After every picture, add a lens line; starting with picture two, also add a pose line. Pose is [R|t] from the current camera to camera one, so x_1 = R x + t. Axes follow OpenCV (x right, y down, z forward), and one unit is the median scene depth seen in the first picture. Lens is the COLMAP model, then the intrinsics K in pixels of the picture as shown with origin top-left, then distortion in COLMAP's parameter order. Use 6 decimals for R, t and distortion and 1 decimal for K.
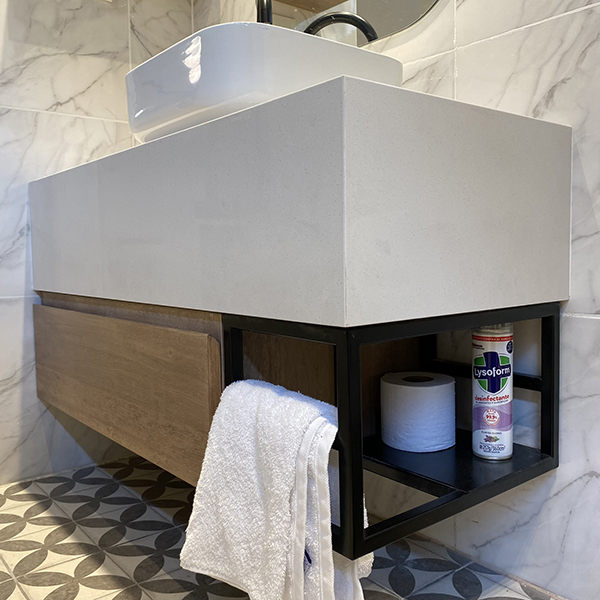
lens RADIAL K [[614.6, 0, 294.4], [0, 614.6, 303.0], [0, 0, 1]] dist [-0.002906, 0.000000]
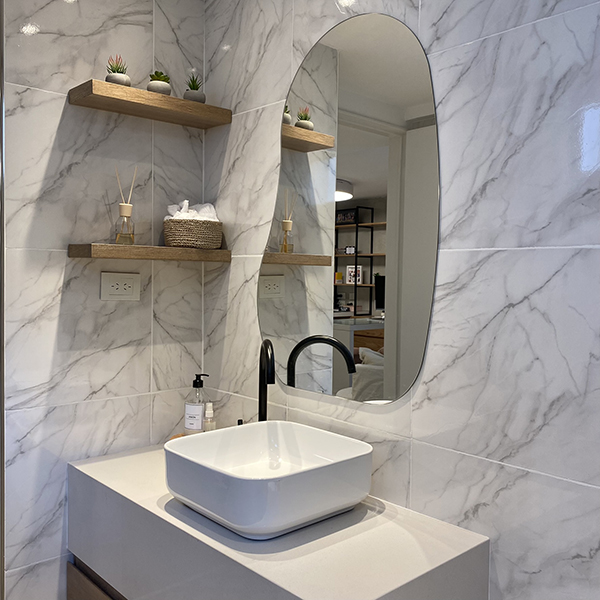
lens RADIAL K [[614.6, 0, 300.0], [0, 614.6, 293.6], [0, 0, 1]] dist [-0.002906, 0.000000]
pose [[0.998096, 0.023197, 0.057147, -0.065681], [-0.020047, 0.998280, -0.055093, -0.617658], [-0.058327, 0.053842, 0.996845, -0.340091]]
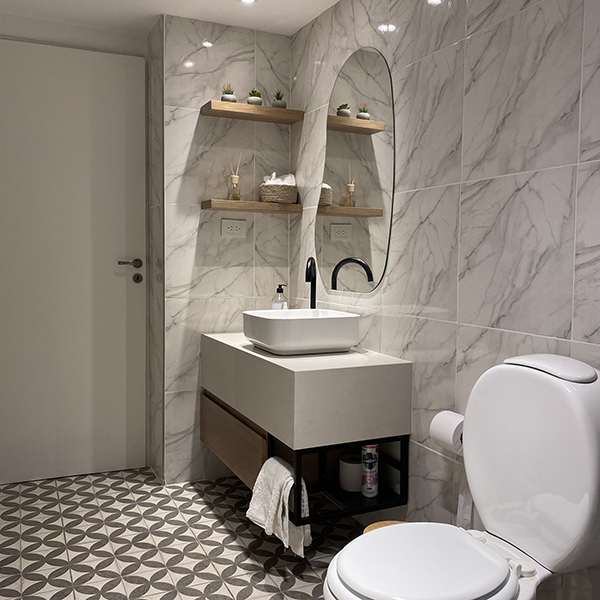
lens RADIAL K [[614.6, 0, 304.7], [0, 614.6, 300.0], [0, 0, 1]] dist [-0.002906, 0.000000]
pose [[0.971821, 0.040171, -0.232273, 0.473958], [-0.043656, 0.998998, -0.009881, -0.395315], [0.231643, 0.019743, 0.972600, -1.160184]]
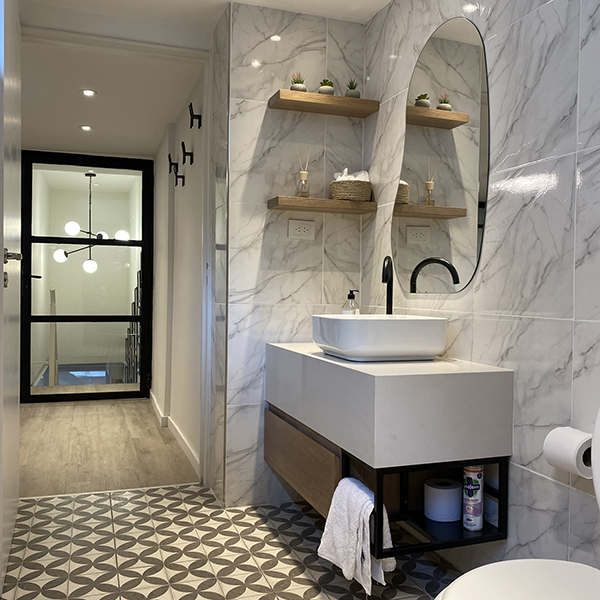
lens RADIAL K [[614.6, 0, 299.6], [0, 614.6, 305.1], [0, 0, 1]] dist [-0.002906, 0.000000]
pose [[0.941562, 0.033446, -0.335174, 0.368897], [-0.052419, 0.997485, -0.047716, -0.298206], [0.332735, 0.062497, 0.940947, -0.945545]]
